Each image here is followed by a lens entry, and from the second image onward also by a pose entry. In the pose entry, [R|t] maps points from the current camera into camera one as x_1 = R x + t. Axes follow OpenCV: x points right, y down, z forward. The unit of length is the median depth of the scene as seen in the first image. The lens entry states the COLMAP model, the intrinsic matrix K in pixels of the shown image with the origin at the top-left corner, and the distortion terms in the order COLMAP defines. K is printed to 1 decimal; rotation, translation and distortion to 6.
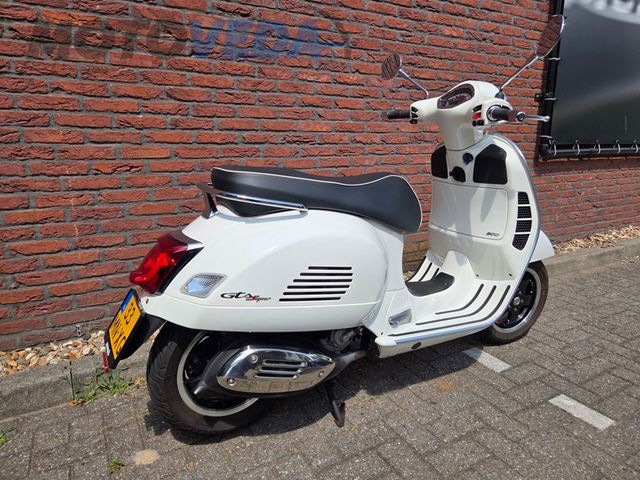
lens RADIAL K [[431.3, 0, 318.3], [0, 431.3, 241.2], [0, 0, 1]] dist [0.061386, -0.038515]
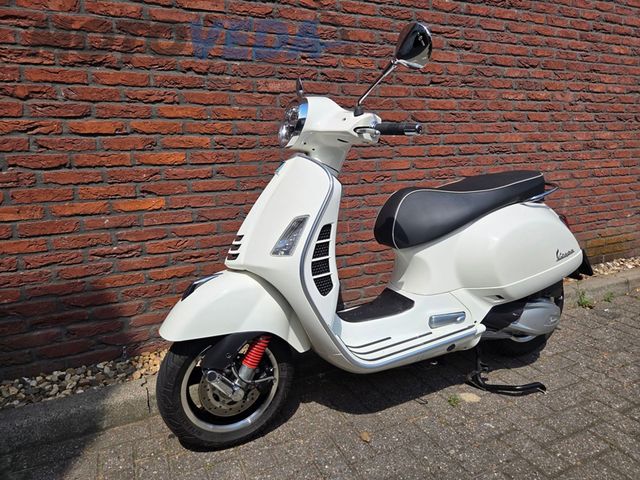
lens RADIAL K [[431.3, 0, 319.1], [0, 431.3, 239.5], [0, 0, 1]] dist [0.061386, -0.038515]
pose [[0.997409, -0.000289, -0.071941, -0.464449], [0.000059, 0.999995, -0.003196, 0.011248], [0.071942, 0.003184, 0.997404, -0.215899]]
